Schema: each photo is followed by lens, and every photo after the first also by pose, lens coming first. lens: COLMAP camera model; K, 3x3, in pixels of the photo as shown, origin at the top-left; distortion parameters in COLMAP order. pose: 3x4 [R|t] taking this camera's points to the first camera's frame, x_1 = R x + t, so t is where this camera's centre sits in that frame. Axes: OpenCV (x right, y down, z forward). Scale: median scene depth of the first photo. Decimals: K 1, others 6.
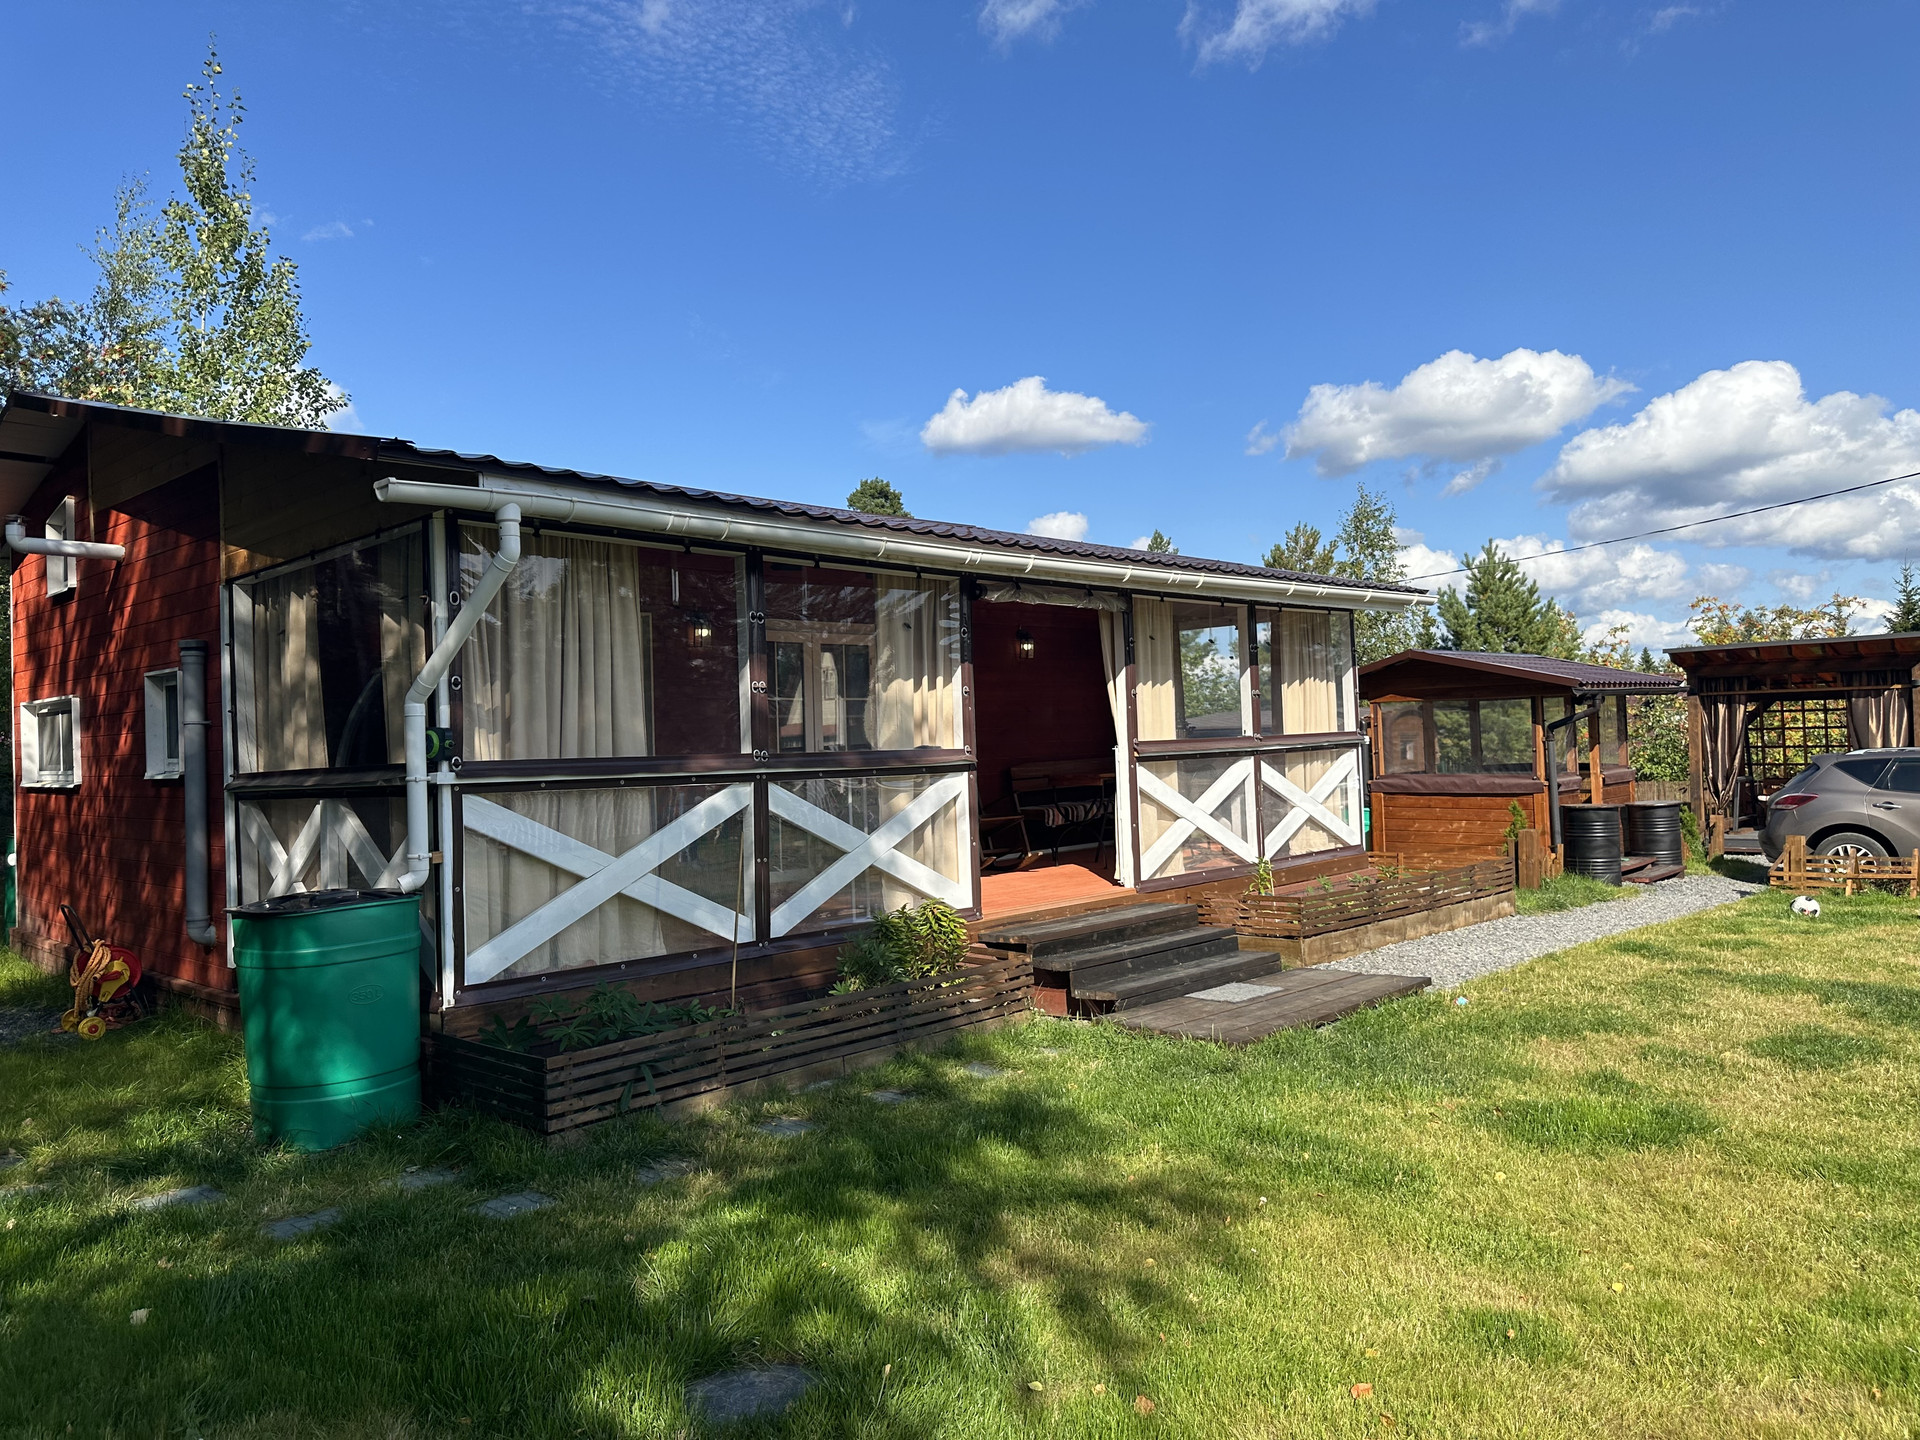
lens RADIAL K [[1373.4, 0, 960.0], [0, 1373.4, 720.0], [0, 0, 1]] dist [-0.000826, 0.000448]
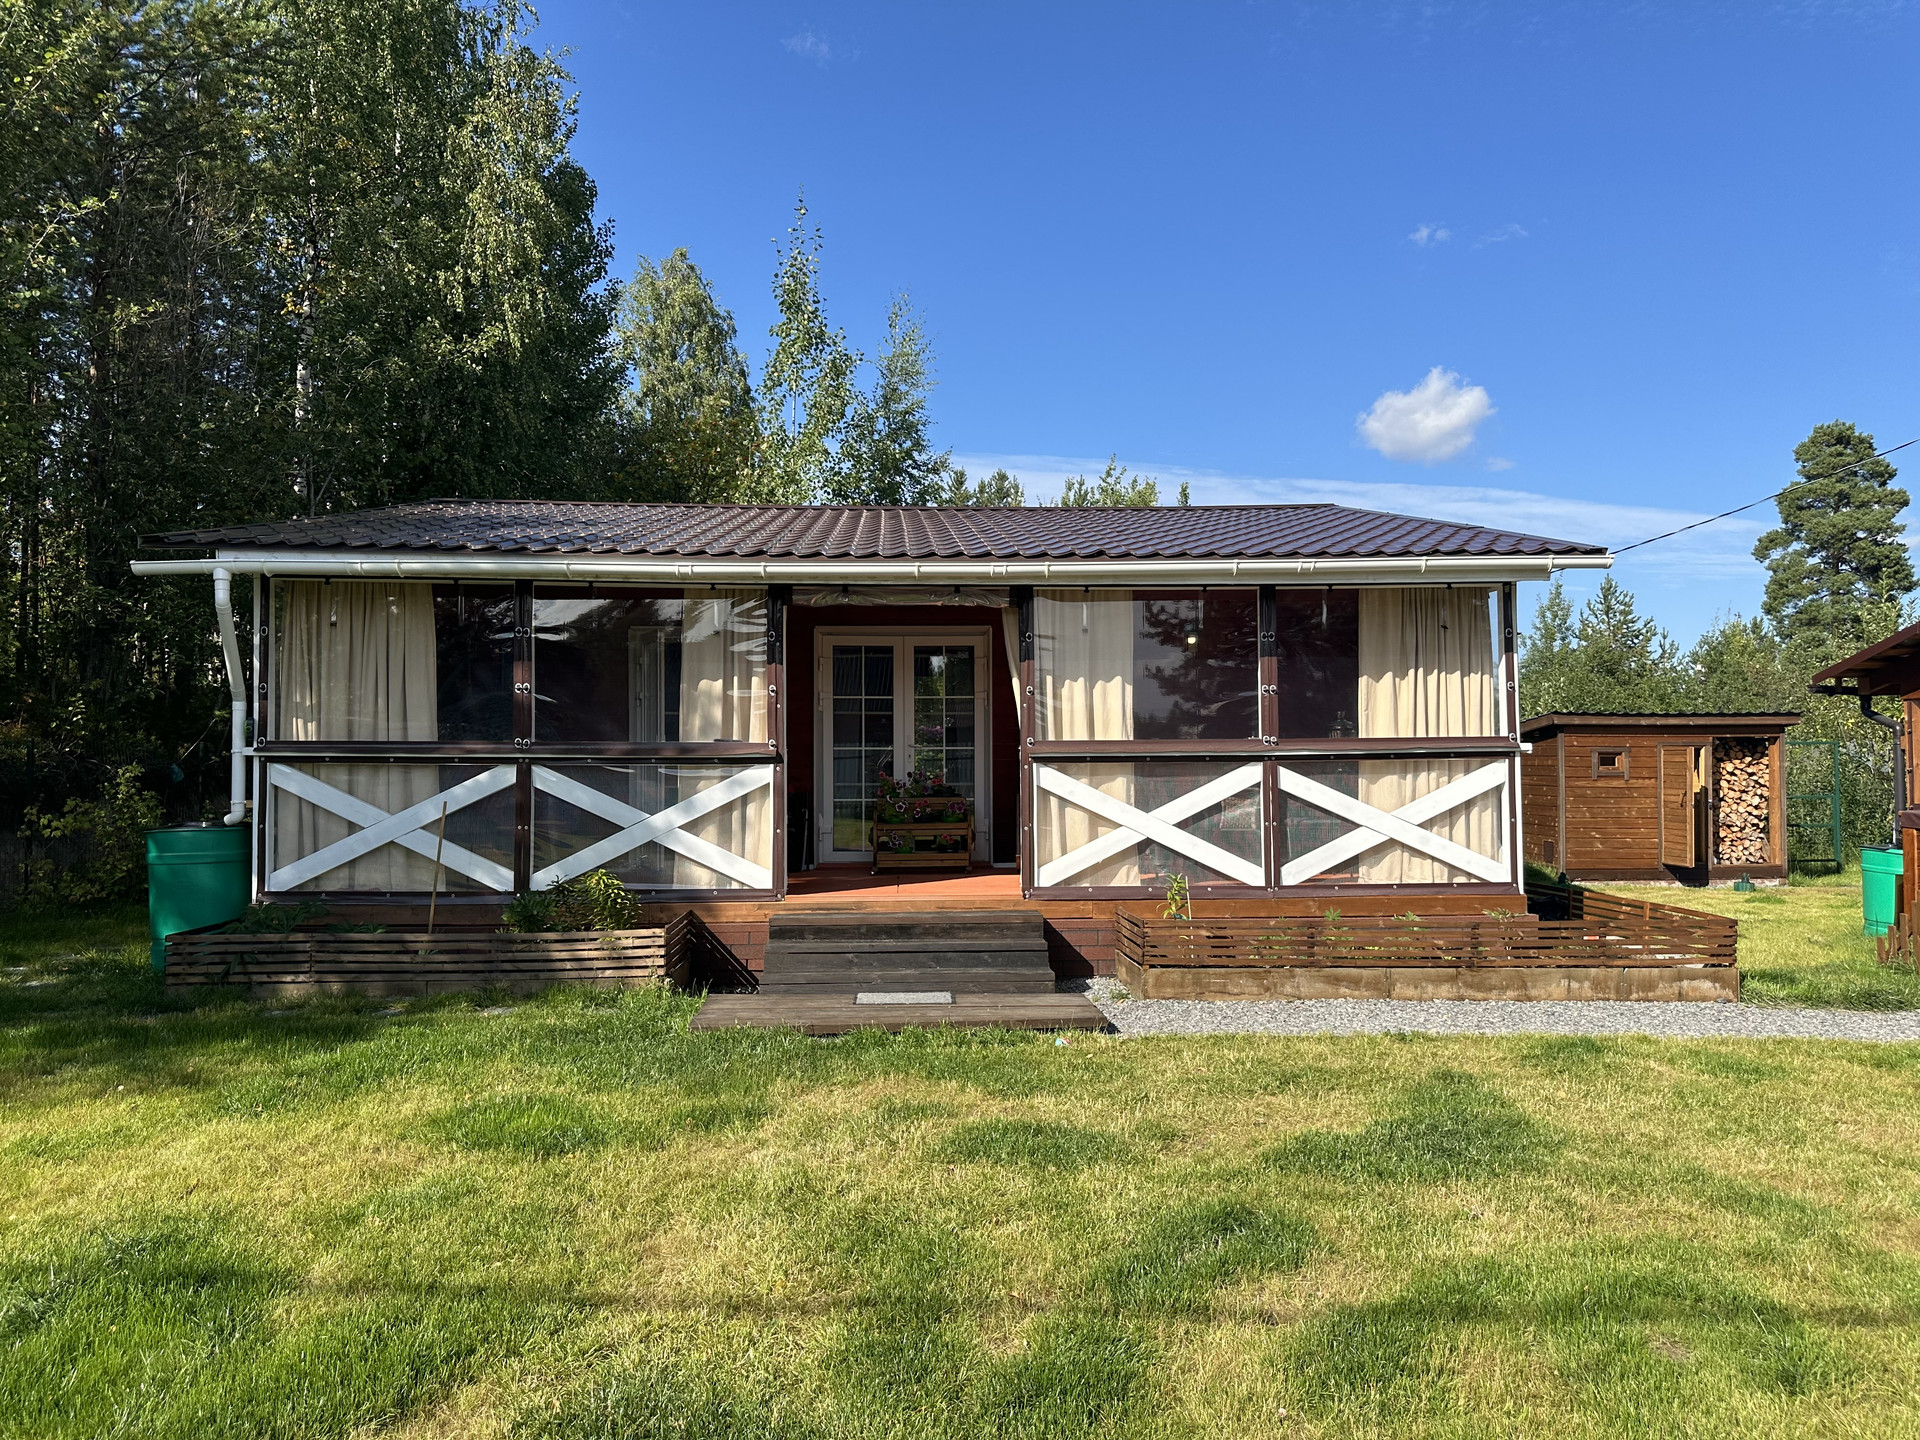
lens RADIAL K [[1352.8, 0, 965.3], [0, 1352.8, 706.7], [0, 0, 1]] dist [0.008693, 0.001945]
pose [[0.722819, 0.004990, -0.691019, 0.873013], [-0.007395, 0.999973, -0.000514, -0.008430], [0.690998, 0.005482, 0.722836, 0.337059]]
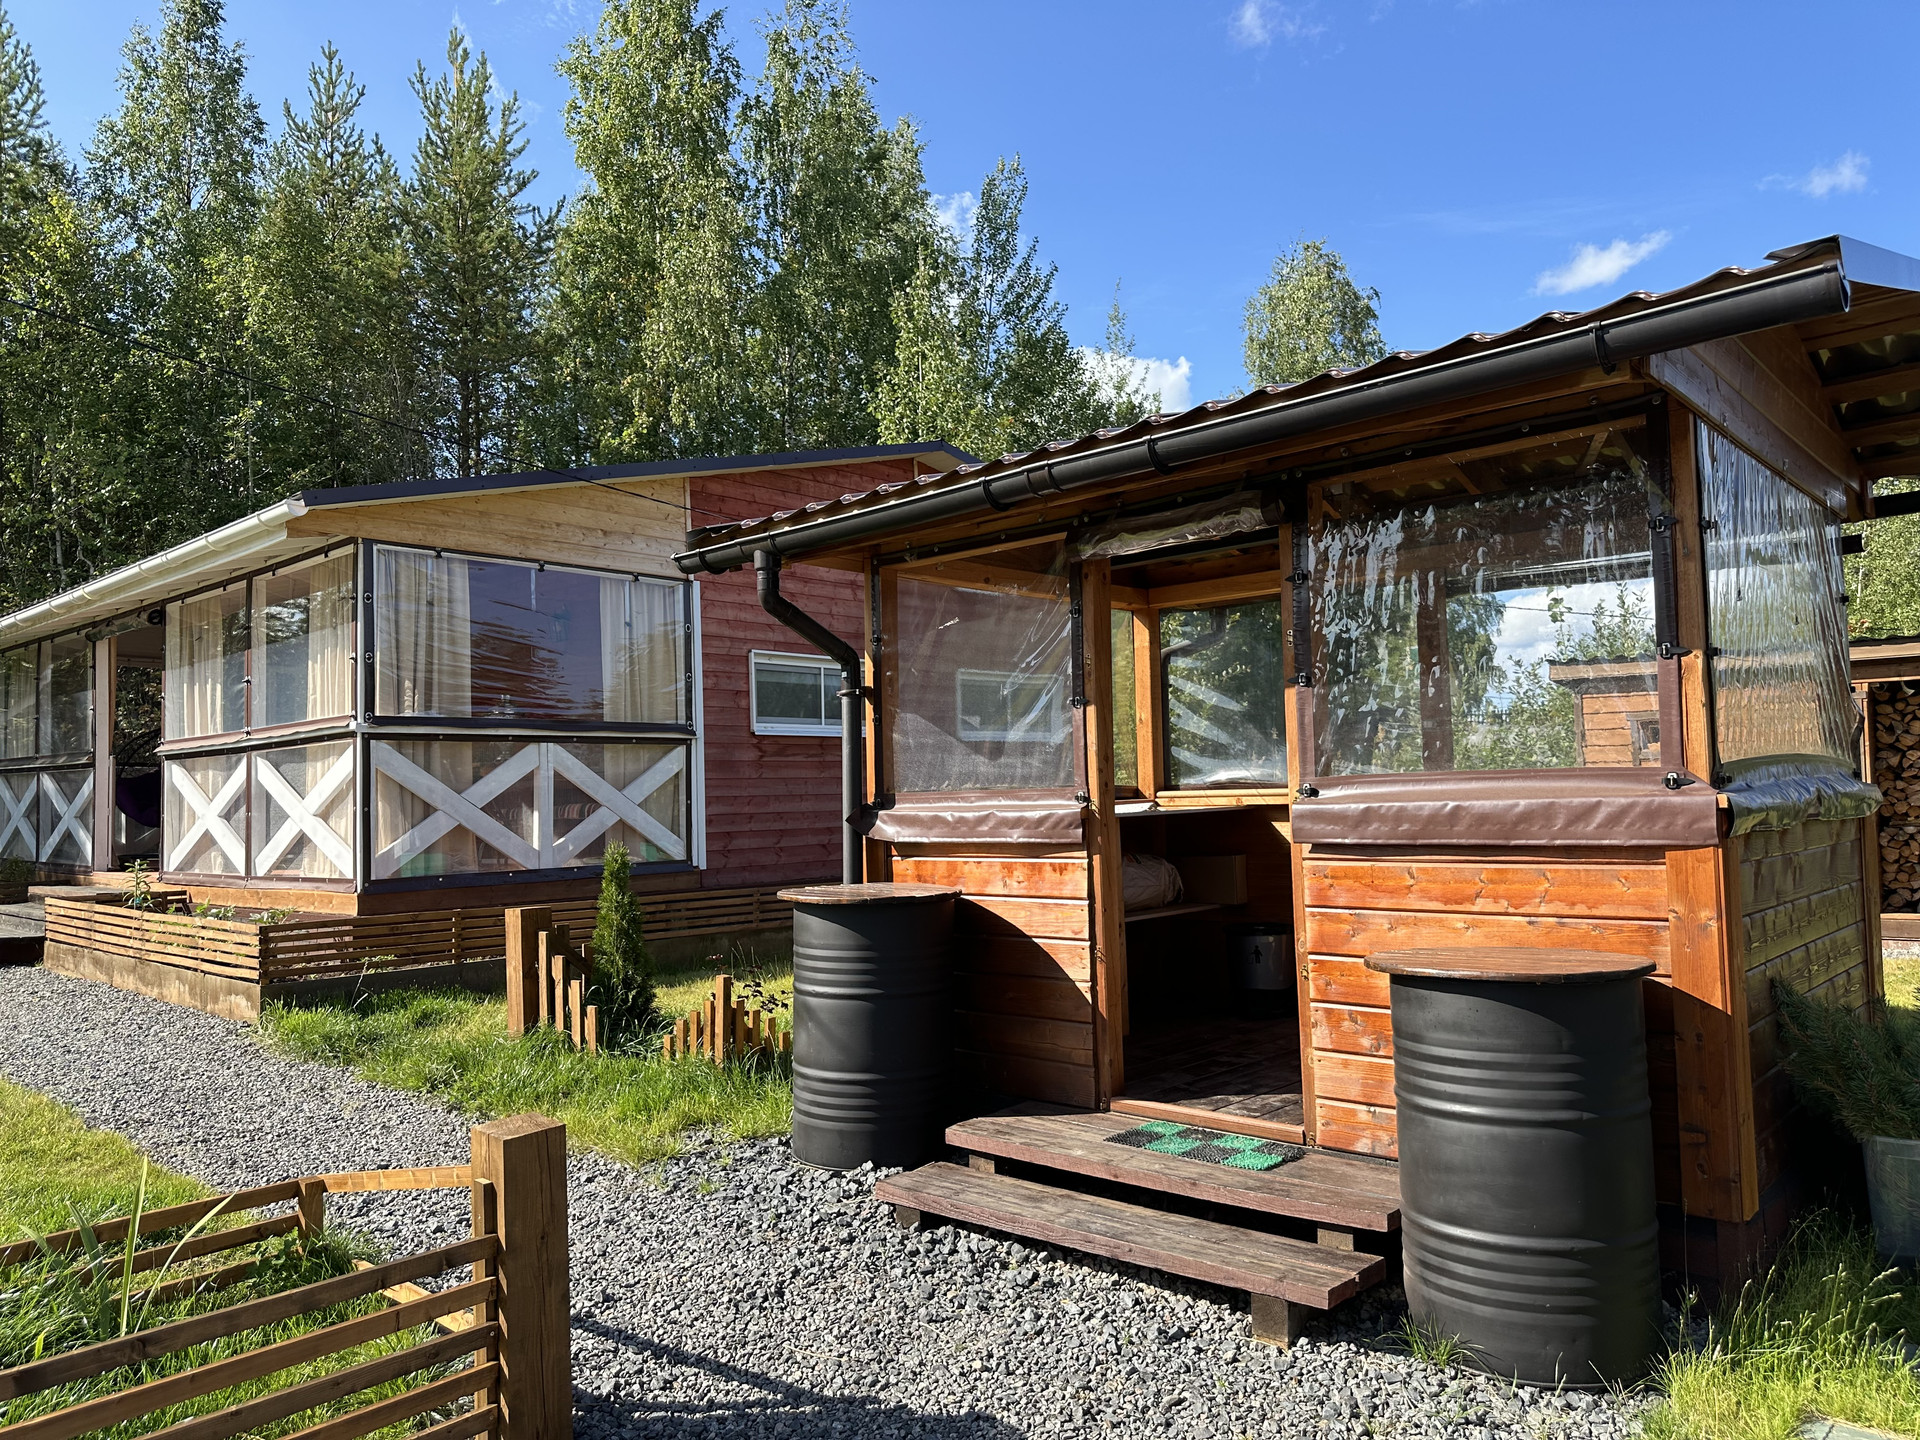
lens RADIAL K [[1326.7, 0, 935.5], [0, 1326.7, 730.6], [0, 0, 1]] dist [0.121957, -0.134025]
pose [[0.001226, -0.015529, -0.999879, 1.420537], [0.039316, 0.999107, -0.015469, 0.056125], [0.999226, -0.039293, 0.001835, 1.889432]]
